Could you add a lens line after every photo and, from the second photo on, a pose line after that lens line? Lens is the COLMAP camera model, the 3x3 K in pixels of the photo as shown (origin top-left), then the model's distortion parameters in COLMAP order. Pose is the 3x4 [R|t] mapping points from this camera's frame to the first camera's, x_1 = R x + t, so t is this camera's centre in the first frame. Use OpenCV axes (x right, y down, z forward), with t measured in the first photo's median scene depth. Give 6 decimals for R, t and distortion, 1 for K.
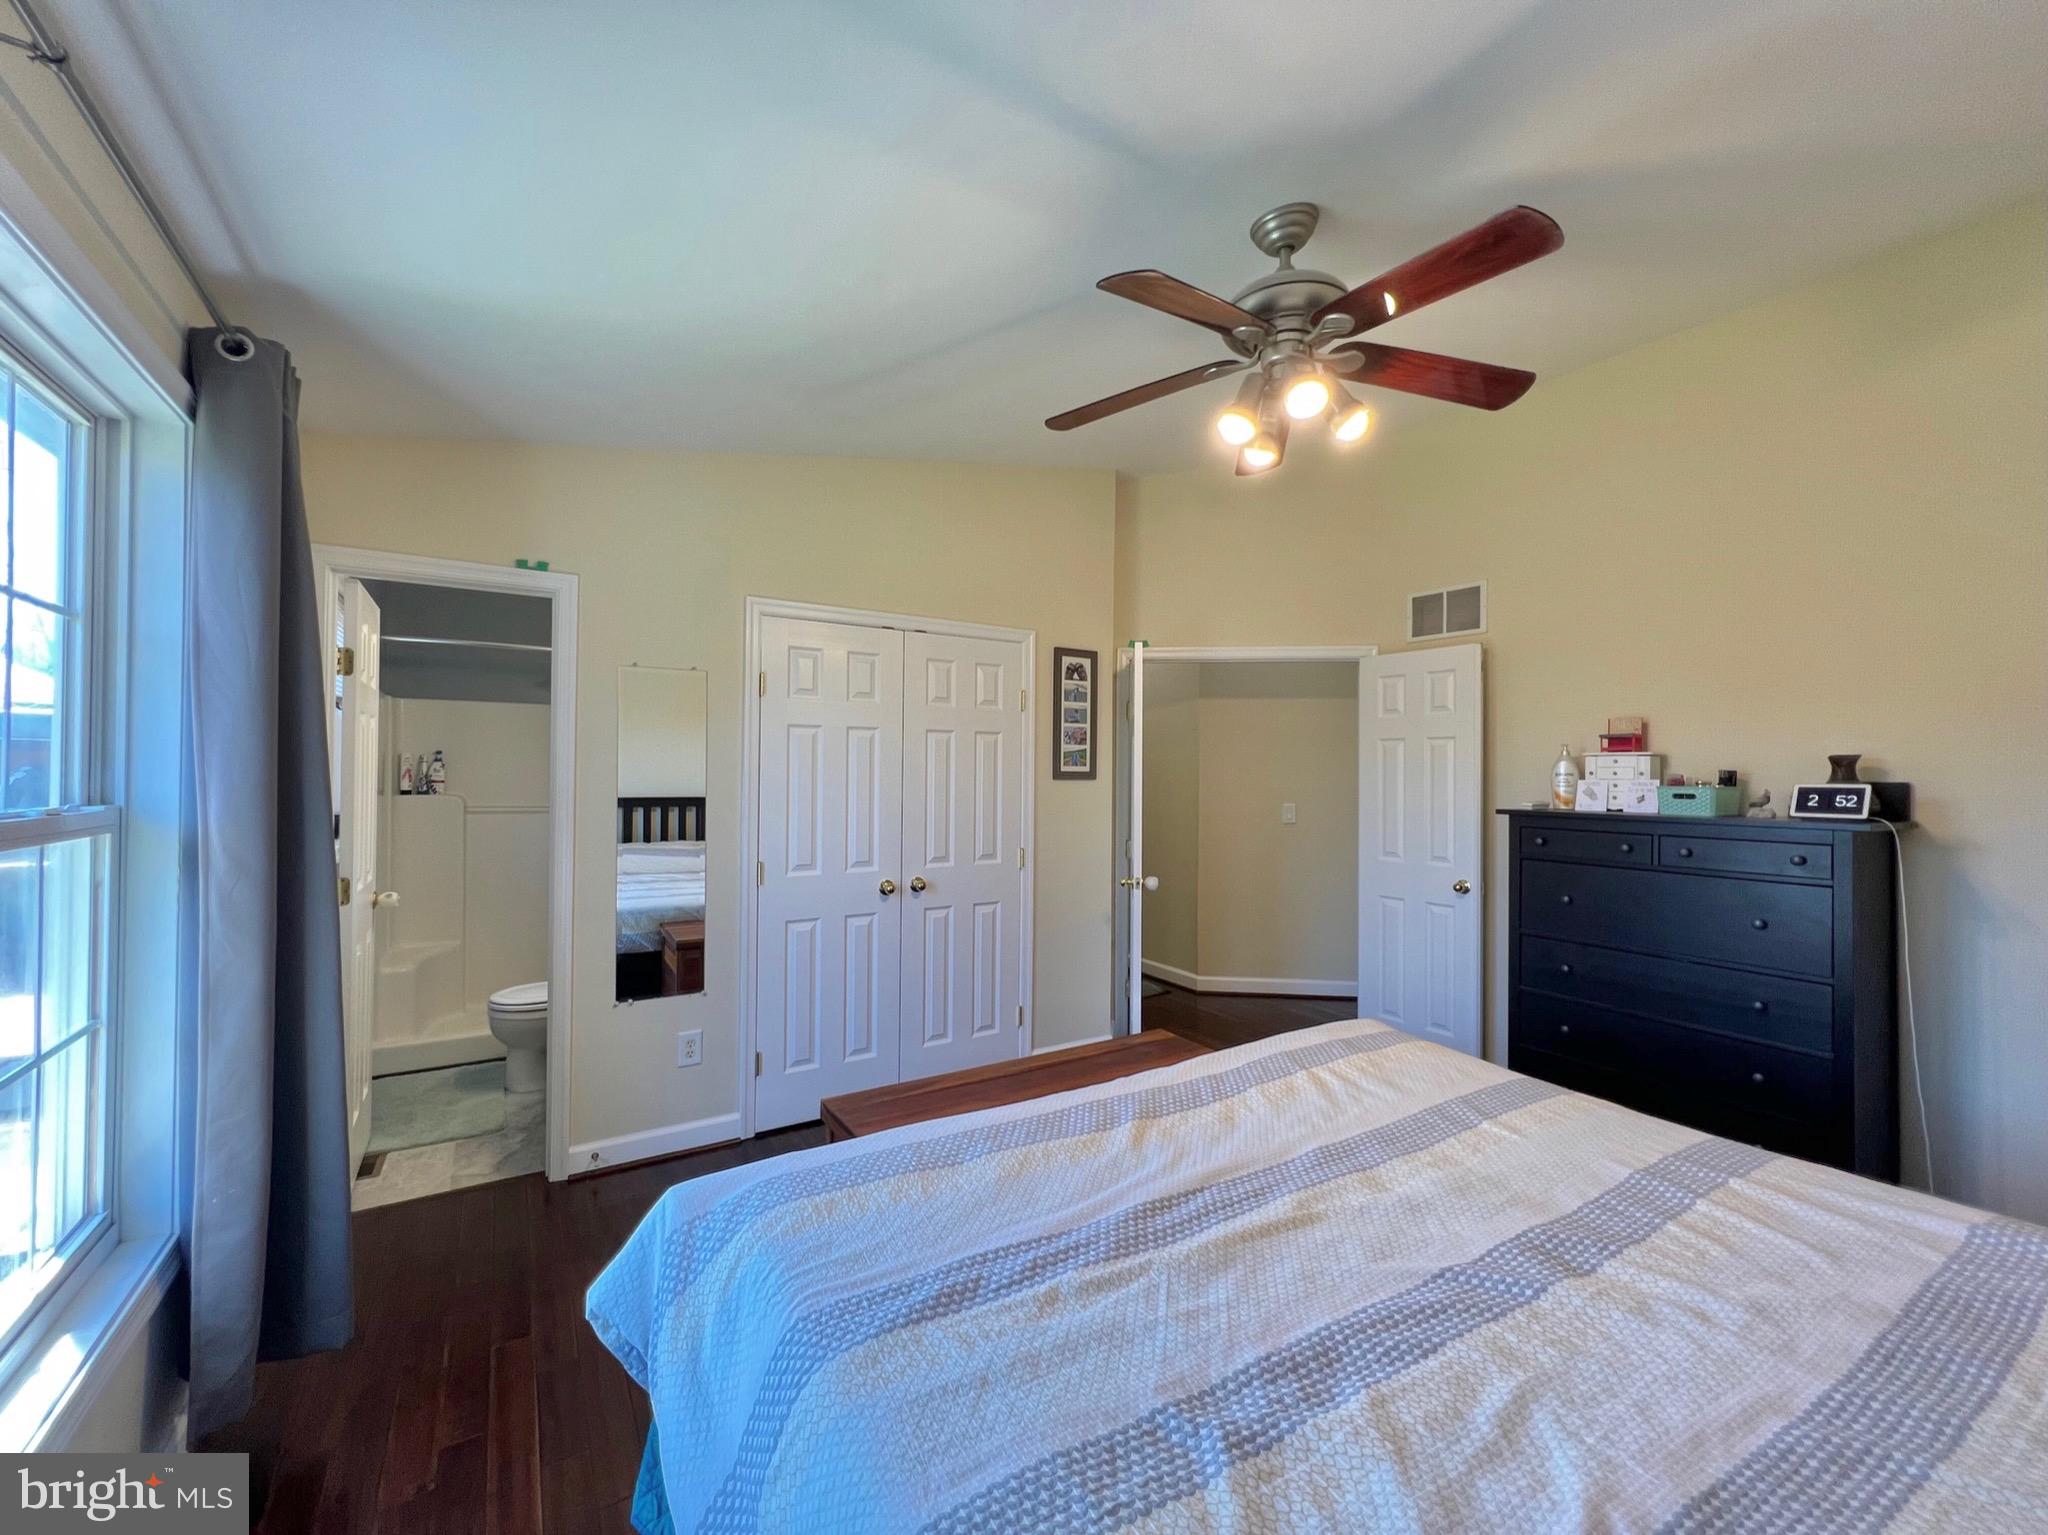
lens RADIAL K [[819.5, 0, 1020.6], [0, 819.5, 764.2], [0, 0, 1]] dist [-0.001531, 0.000212]
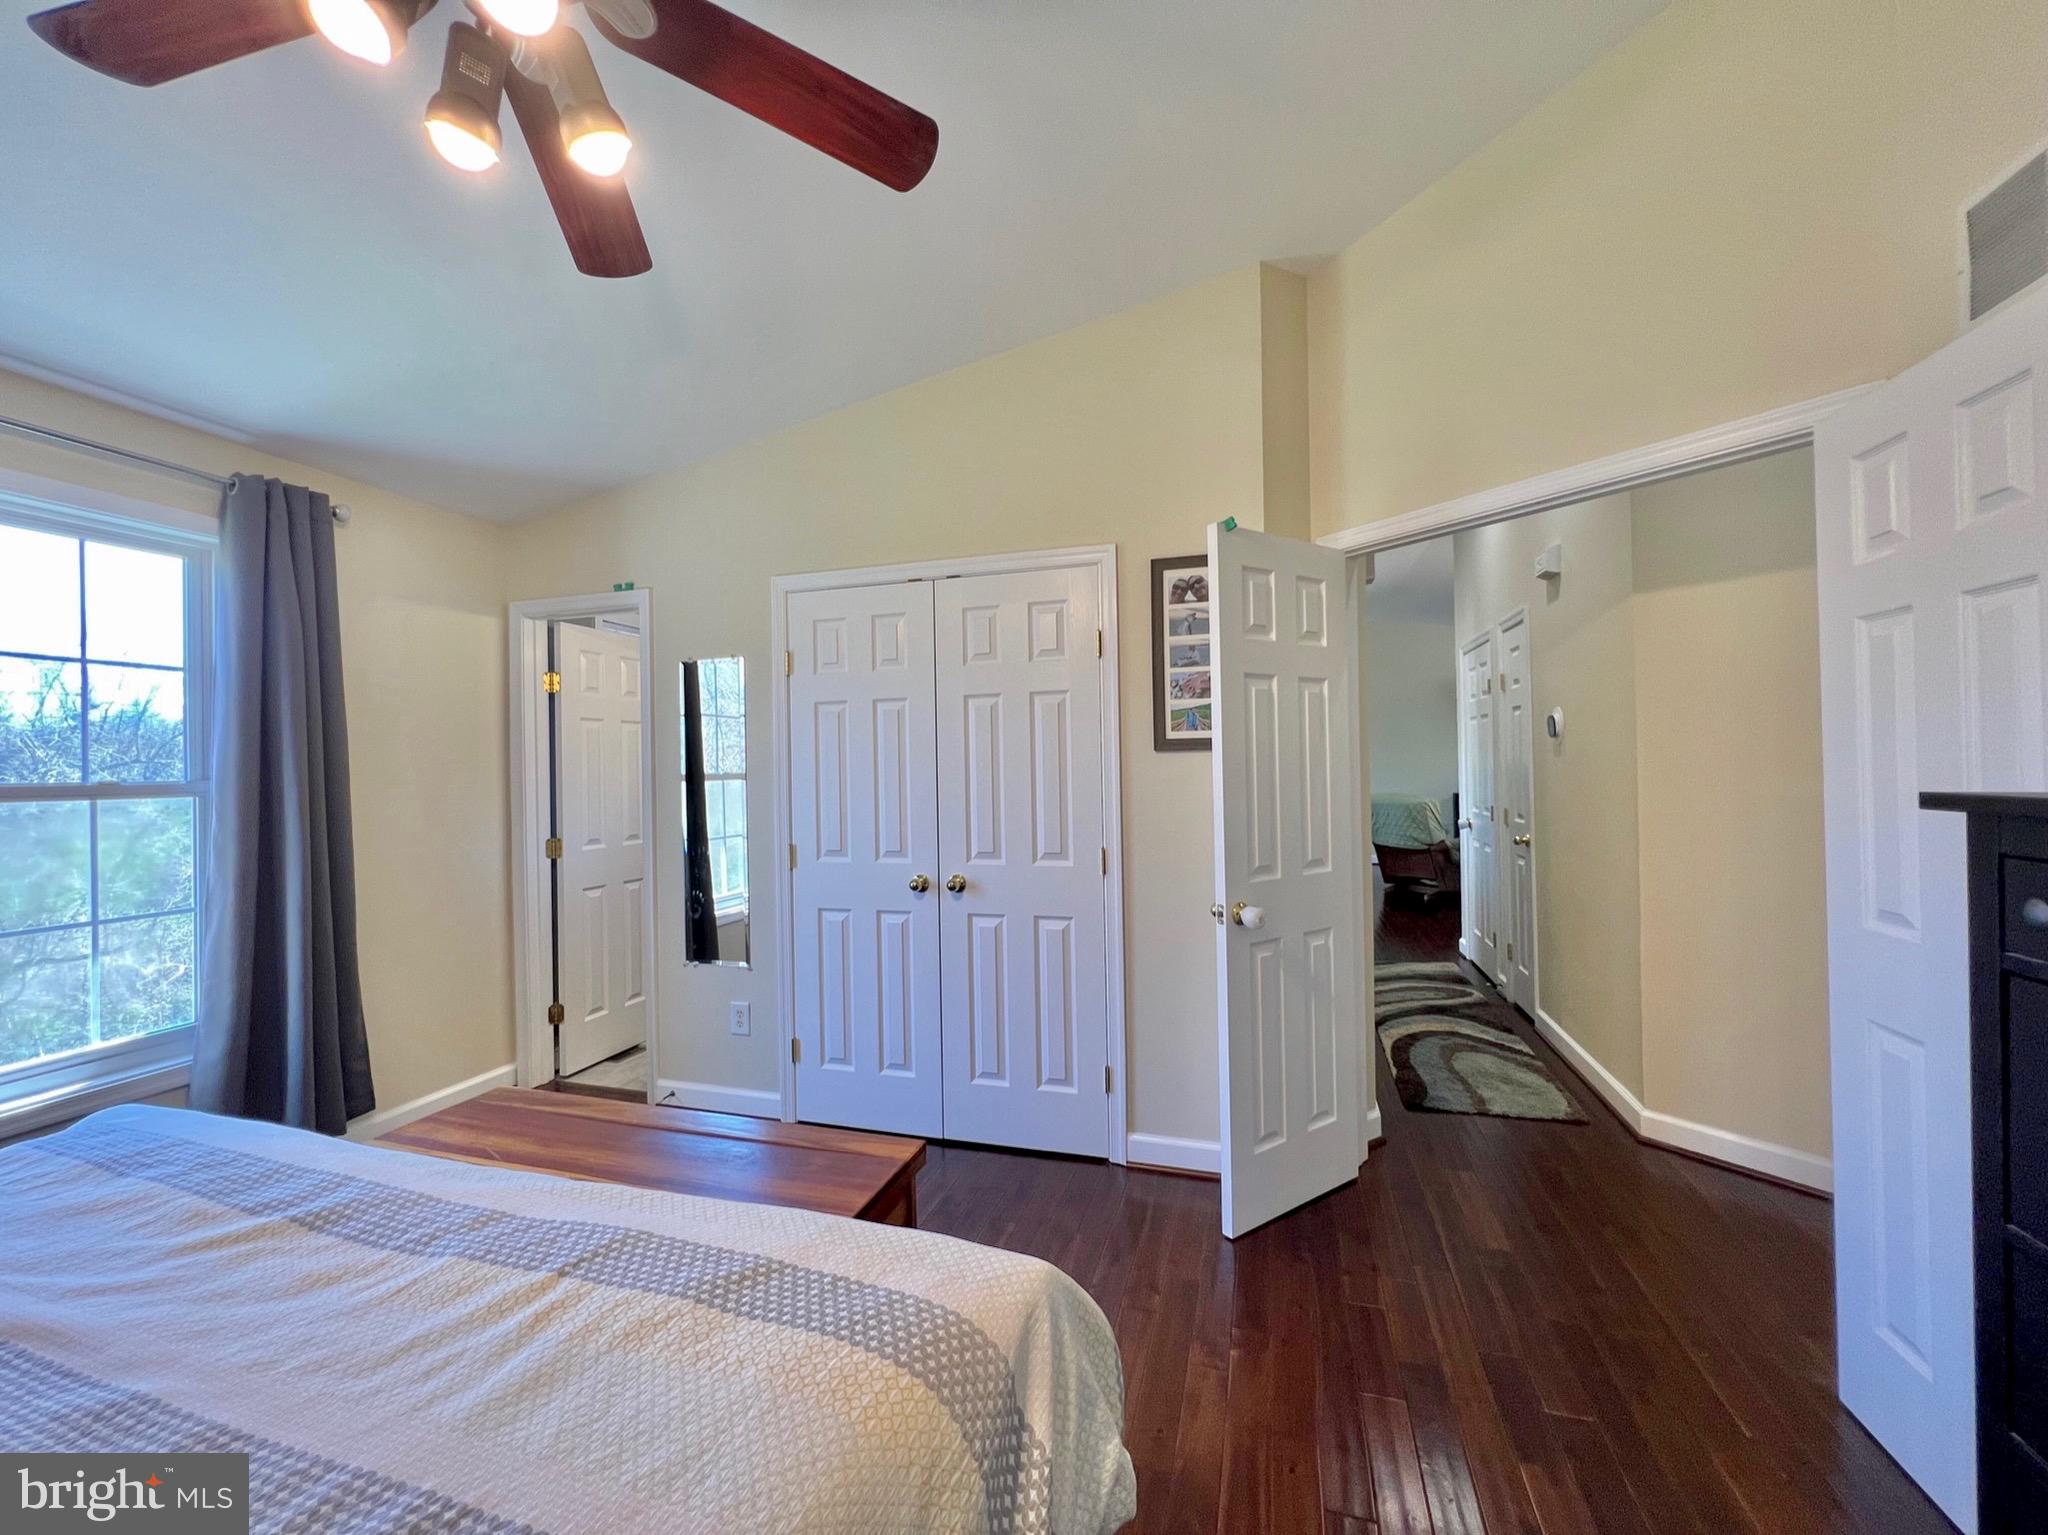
lens RADIAL K [[819.5, 0, 1020.0], [0, 819.5, 760.0], [0, 0, 1]] dist [-0.001531, 0.000212]
pose [[0.648544, -0.027517, -0.760679, 0.535294], [0.029632, 0.999502, -0.010892, 0.032805], [0.760600, -0.015477, 0.649036, 0.504428]]
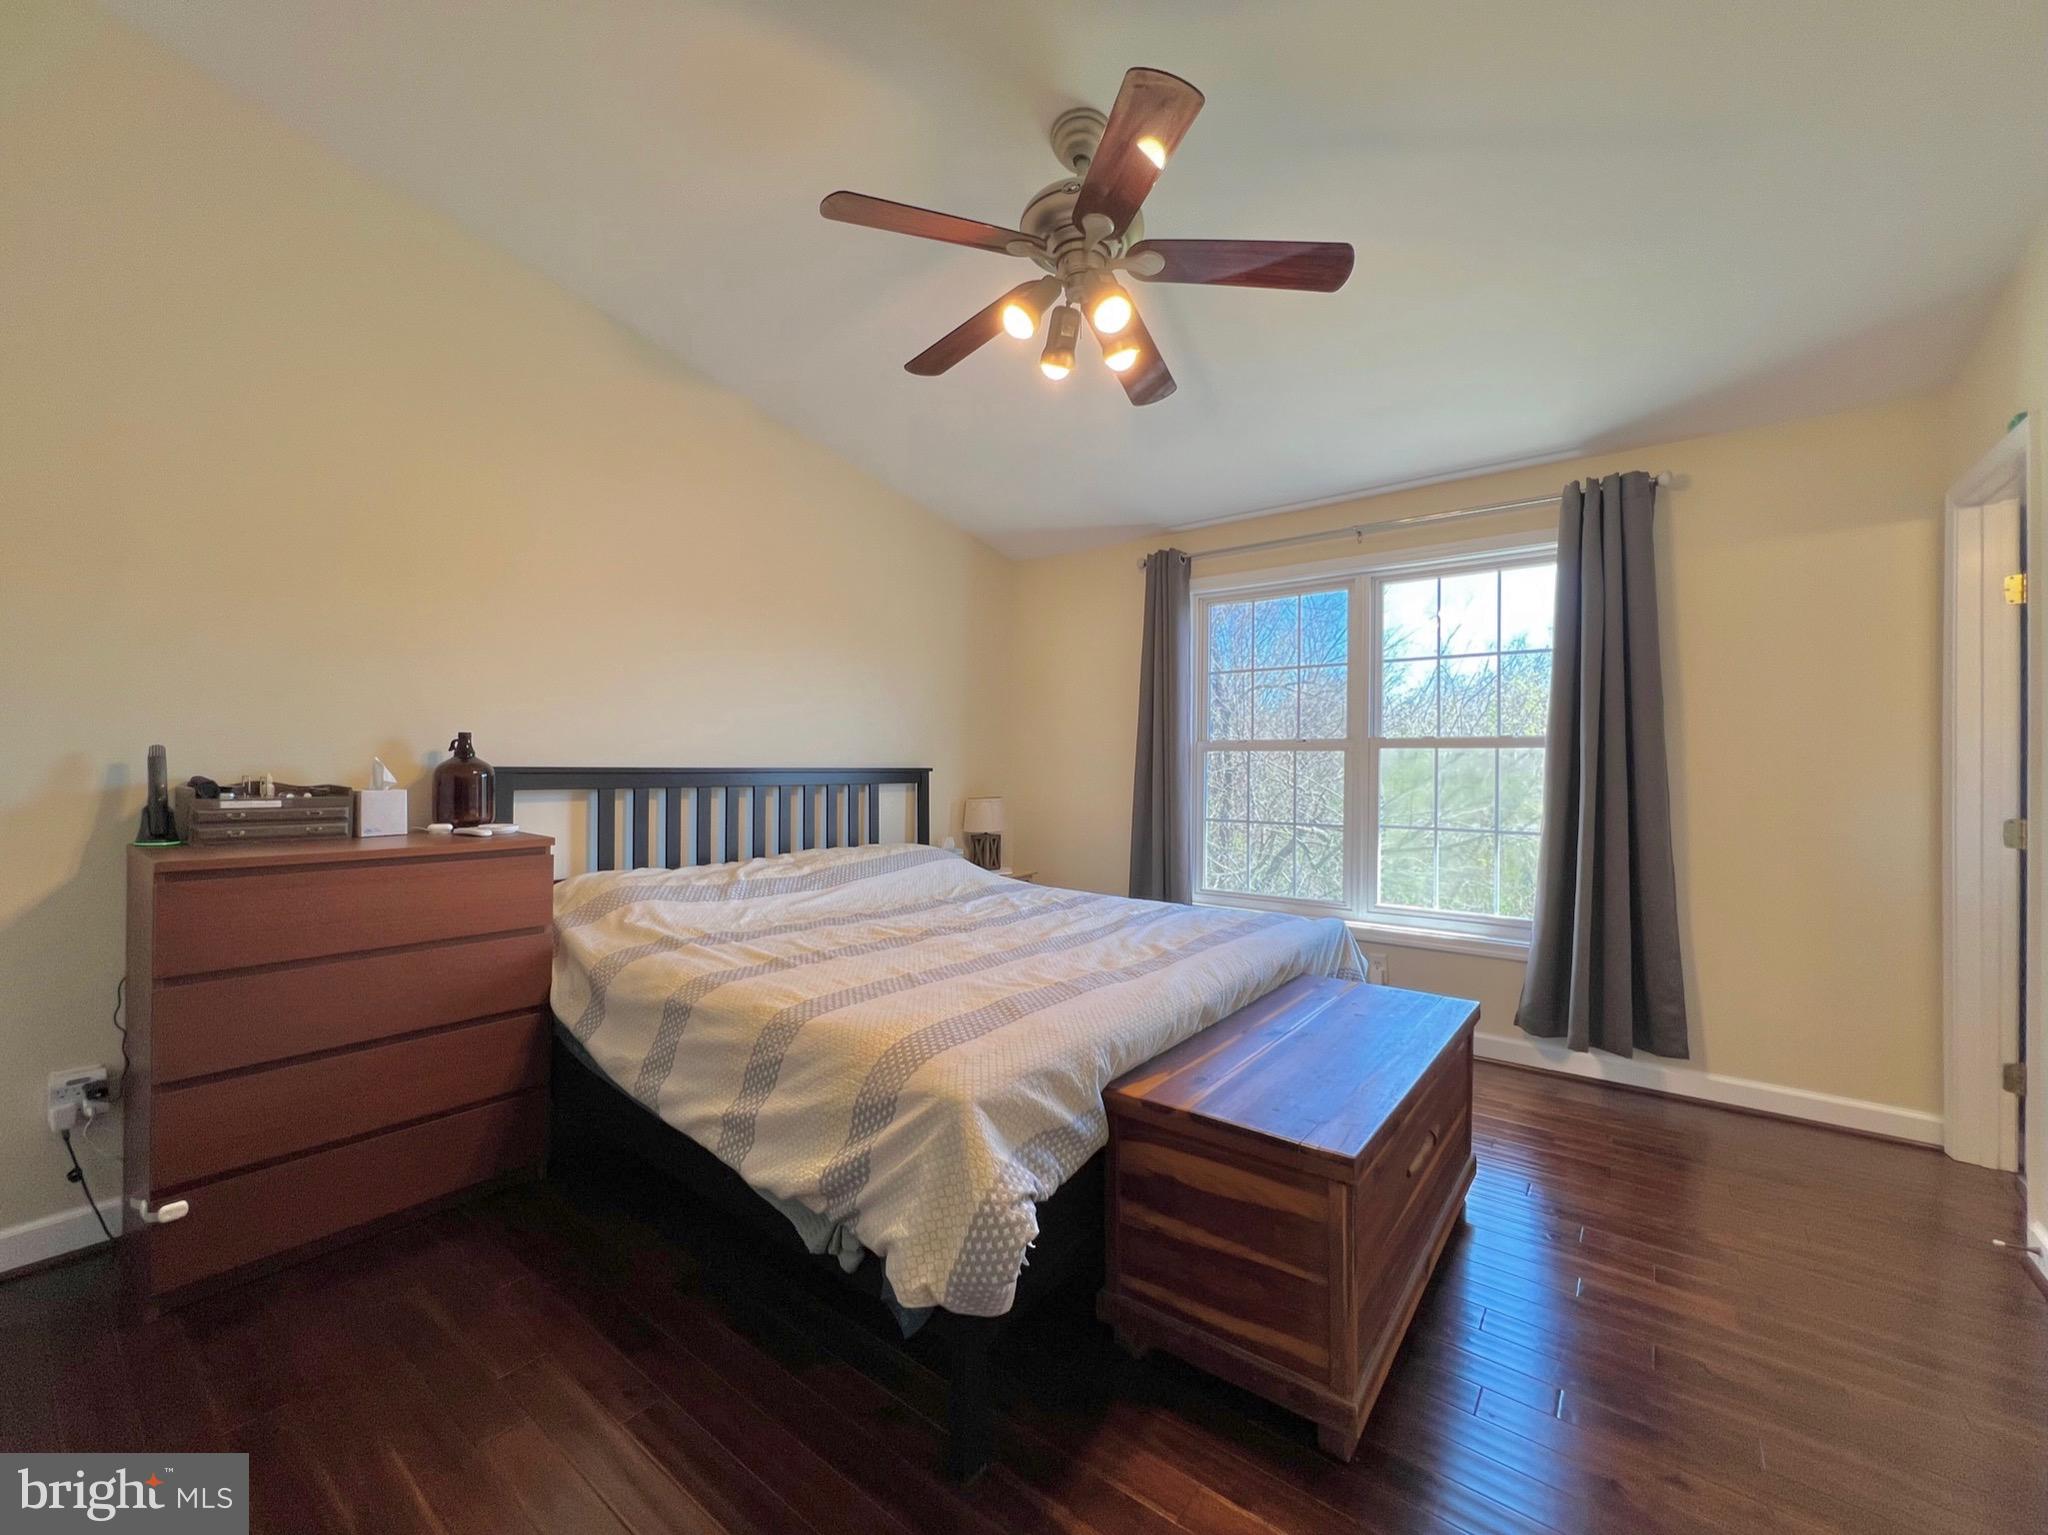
lens RADIAL K [[819.5, 0, 1022.0], [0, 819.5, 771.9], [0, 0, 1]] dist [-0.001531, 0.000212]
pose [[-0.938704, -0.008770, -0.344613, 0.408634], [-0.007870, 0.999961, -0.004011, 0.070572], [0.344635, -0.001053, -0.938736, 1.074949]]
